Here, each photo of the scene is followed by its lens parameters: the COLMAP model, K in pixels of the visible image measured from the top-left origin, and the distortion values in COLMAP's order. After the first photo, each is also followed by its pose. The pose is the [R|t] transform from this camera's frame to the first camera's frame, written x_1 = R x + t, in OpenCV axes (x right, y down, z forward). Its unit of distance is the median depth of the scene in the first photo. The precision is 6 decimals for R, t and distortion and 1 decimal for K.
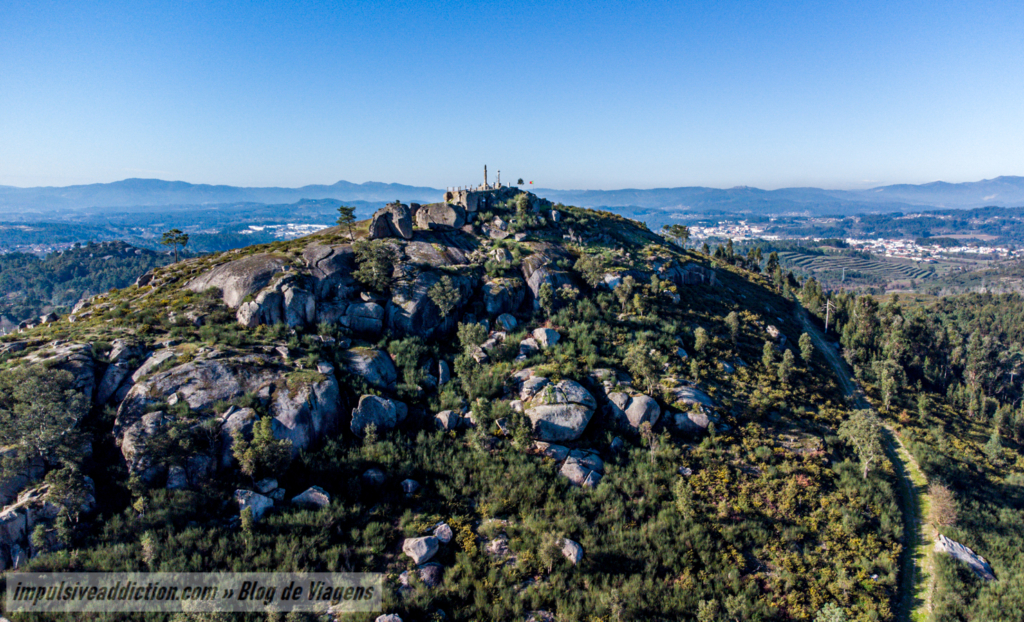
lens RADIAL K [[834.4, 0, 557.8], [0, 834.4, 286.0], [0, 0, 1]] dist [0.049908, 0.021216]
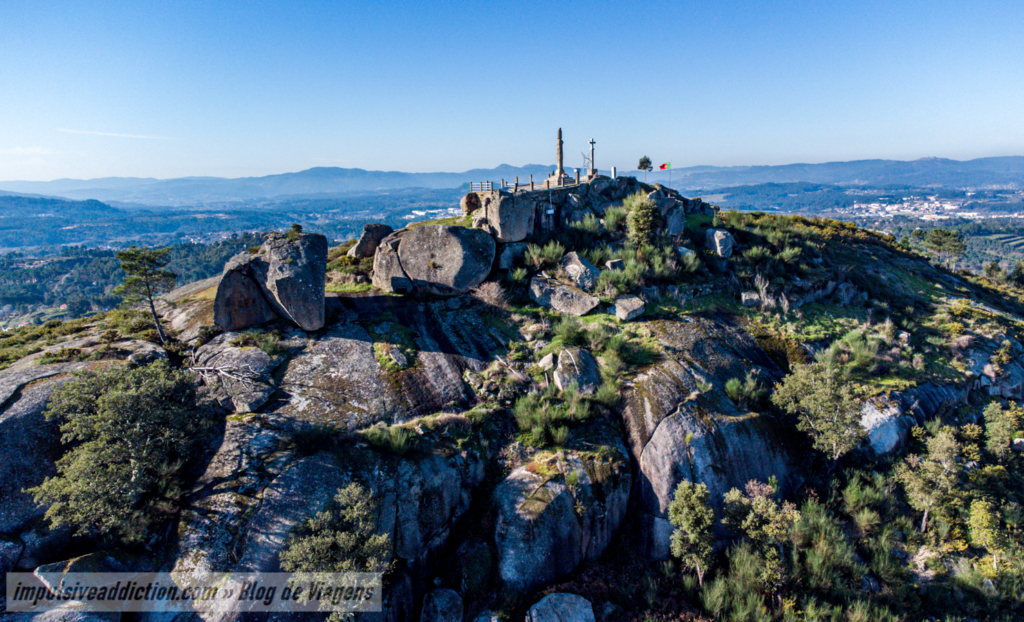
lens RADIAL K [[834.4, 0, 518.7], [0, 834.4, 309.1], [0, 0, 1]] dist [0.049908, 0.021216]
pose [[0.972853, 0.015245, -0.230920, -0.004887], [-0.003651, 0.998715, 0.050552, -0.074335], [0.231394, -0.048337, 0.971659, 0.581322]]
